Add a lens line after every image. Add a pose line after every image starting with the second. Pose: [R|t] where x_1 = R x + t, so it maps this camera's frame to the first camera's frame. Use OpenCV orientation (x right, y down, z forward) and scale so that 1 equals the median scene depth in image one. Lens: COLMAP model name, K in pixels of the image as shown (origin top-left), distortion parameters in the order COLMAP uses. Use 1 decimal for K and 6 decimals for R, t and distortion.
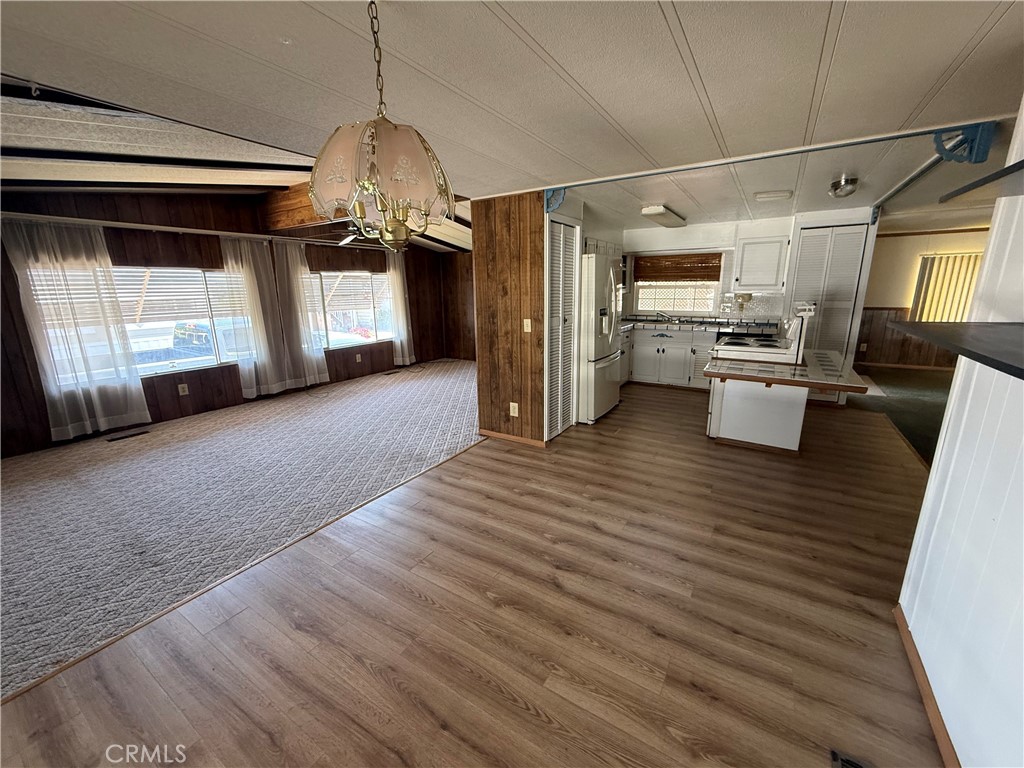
lens RADIAL K [[409.3, 0, 507.1], [0, 409.3, 382.6], [0, 0, 1]] dist [-0.002291, 0.001184]
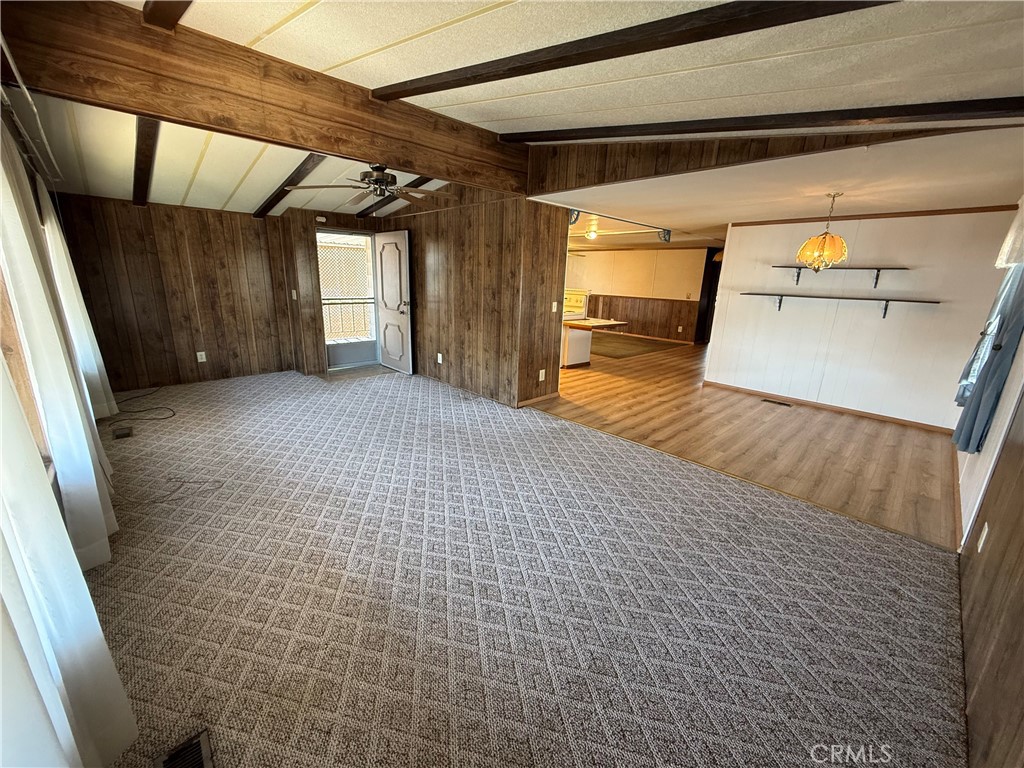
lens RADIAL K [[409.3, 0, 507.1], [0, 409.3, 382.2], [0, 0, 1]] dist [-0.002291, 0.001184]
pose [[0.238341, -0.222992, 0.945234, -1.368340], [0.189531, 0.965249, 0.179924, -0.182098], [-0.952508, 0.136268, 0.272323, 0.870595]]
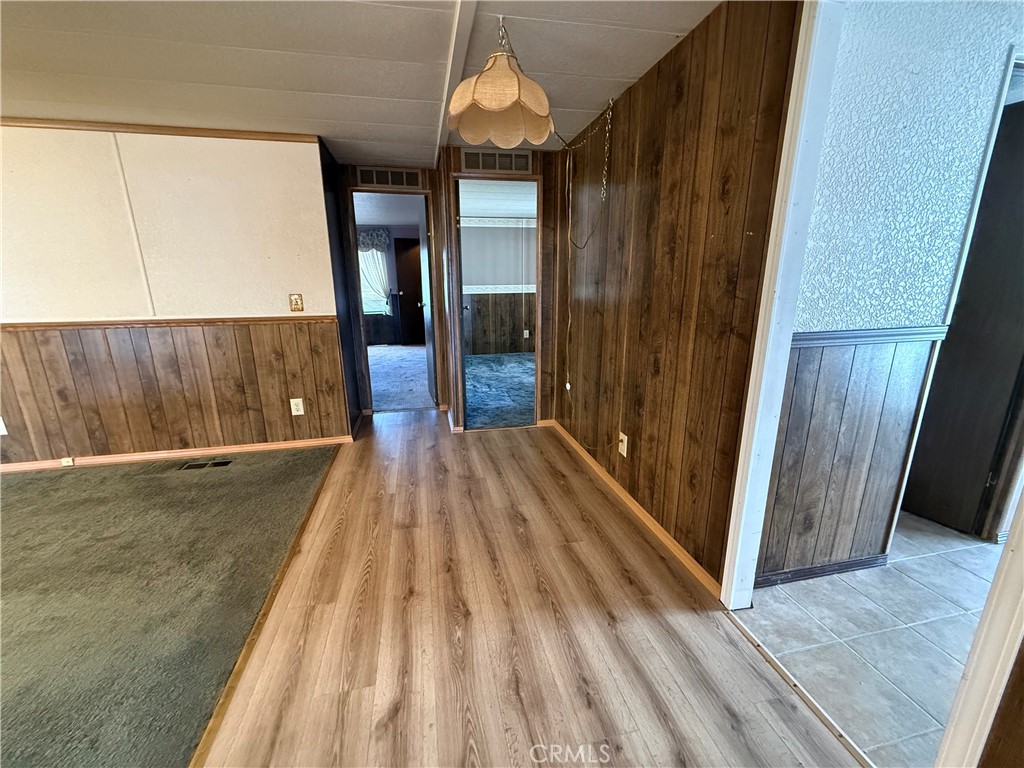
lens RADIAL K [[409.3, 0, 507.8], [0, 409.3, 383.2], [0, 0, 1]] dist [-0.002291, 0.001184]
pose [[-0.701057, -0.153895, 0.696301, 0.813503], [0.184391, 0.904107, 0.385474, -0.107433], [-0.688853, 0.398631, -0.605454, 0.648632]]
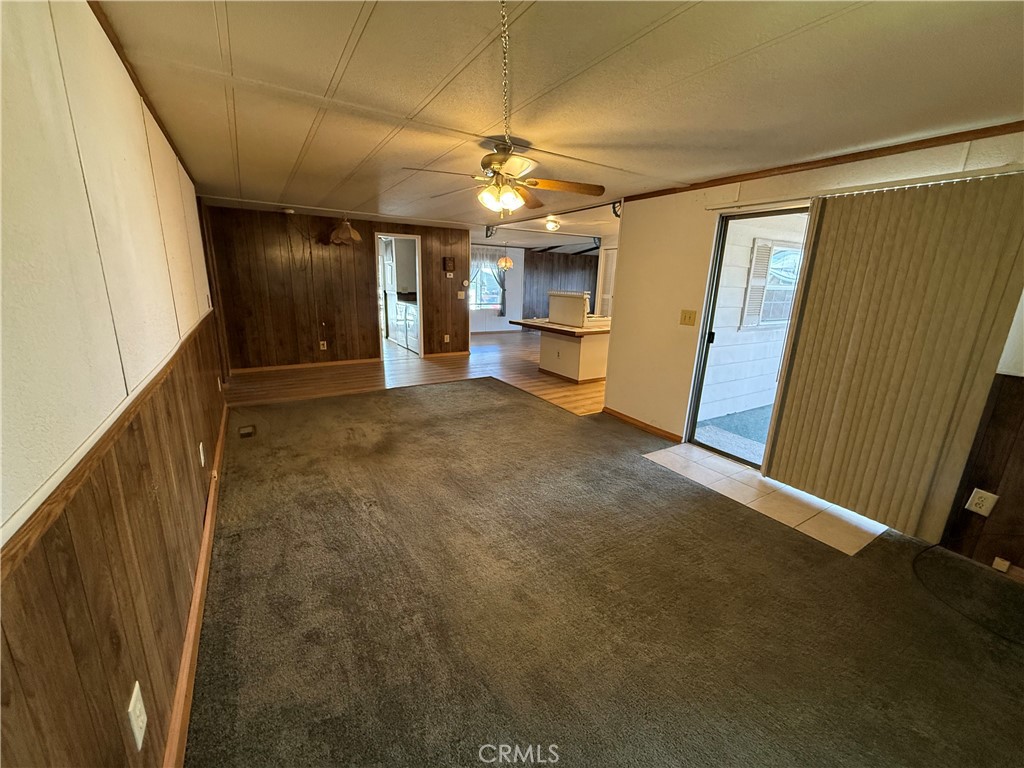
lens RADIAL K [[409.3, 0, 508.2], [0, 409.3, 384.7], [0, 0, 1]] dist [-0.002291, 0.001184]
pose [[-0.436074, 0.227138, -0.870774, 2.472412], [-0.230229, 0.907262, 0.351951, -0.394268], [0.869962, 0.353954, -0.343340, 1.579421]]
